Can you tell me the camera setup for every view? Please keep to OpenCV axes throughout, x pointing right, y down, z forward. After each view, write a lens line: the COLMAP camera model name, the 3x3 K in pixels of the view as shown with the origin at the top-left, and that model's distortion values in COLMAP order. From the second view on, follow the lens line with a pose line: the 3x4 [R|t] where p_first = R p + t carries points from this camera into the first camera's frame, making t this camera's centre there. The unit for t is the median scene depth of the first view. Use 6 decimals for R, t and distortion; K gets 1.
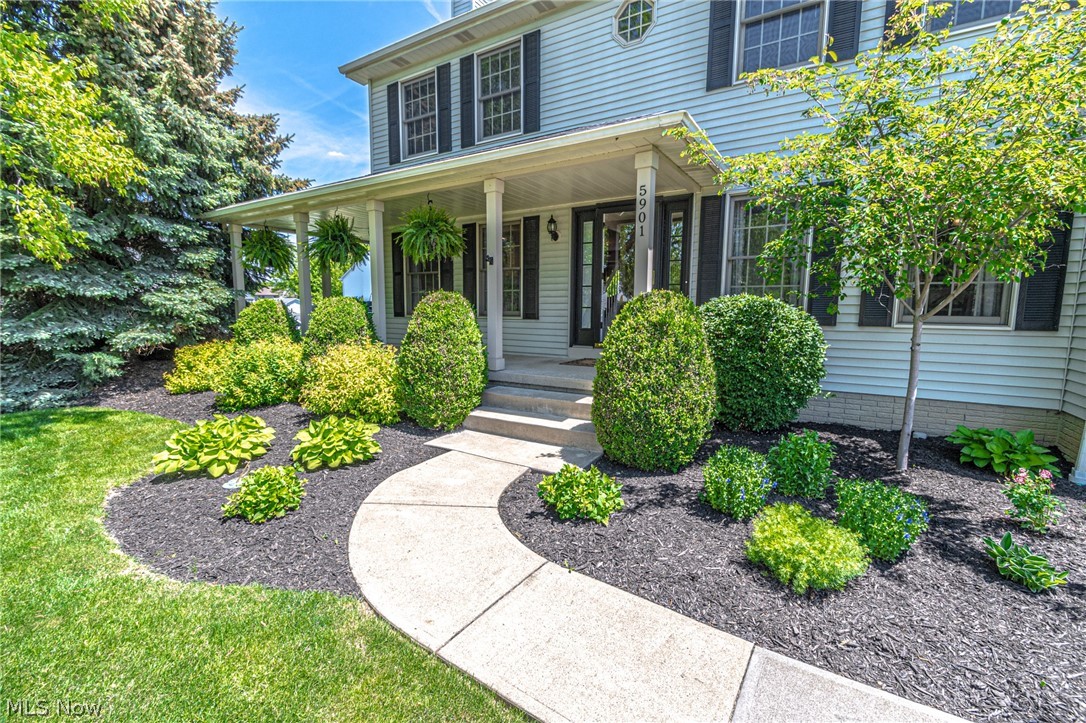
lens RADIAL K [[473.9, 0, 542.1], [0, 473.9, 366.0], [0, 0, 1]] dist [-0.000978, -0.000852]
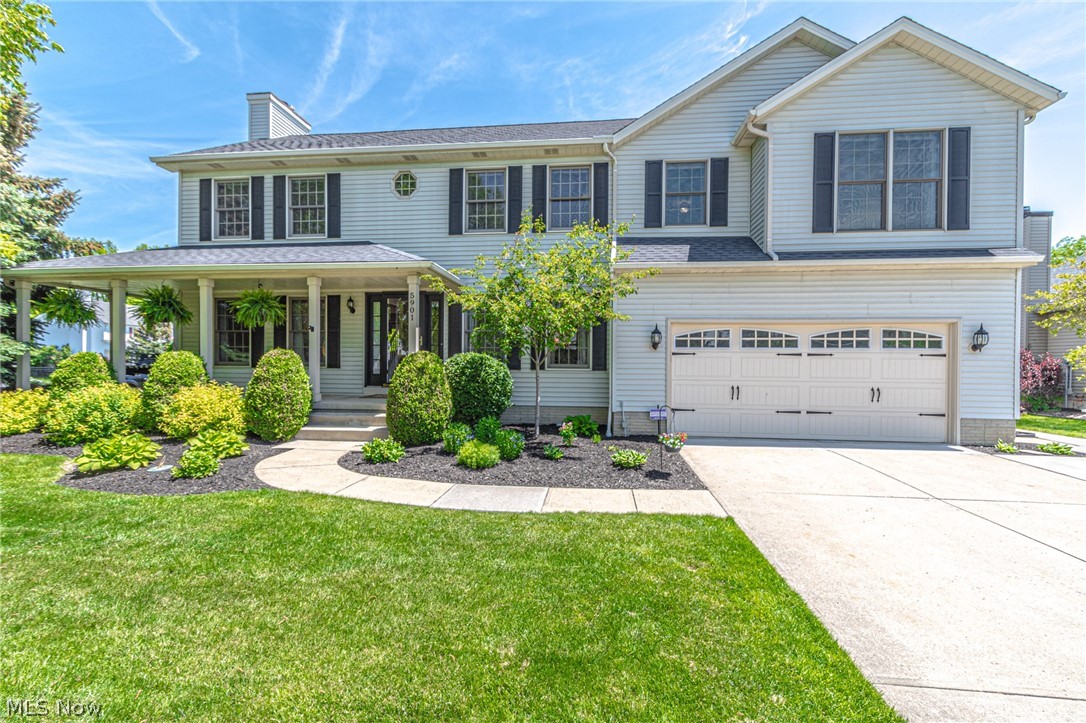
lens RADIAL K [[473.9, 0, 542.1], [0, 473.9, 366.0], [0, 0, 1]] dist [-0.000978, -0.000852]
pose [[0.897963, -0.005355, 0.440039, -0.125833], [0.051986, 0.994215, -0.093987, 0.083238], [-0.436990, 0.107273, 0.893047, -0.725352]]
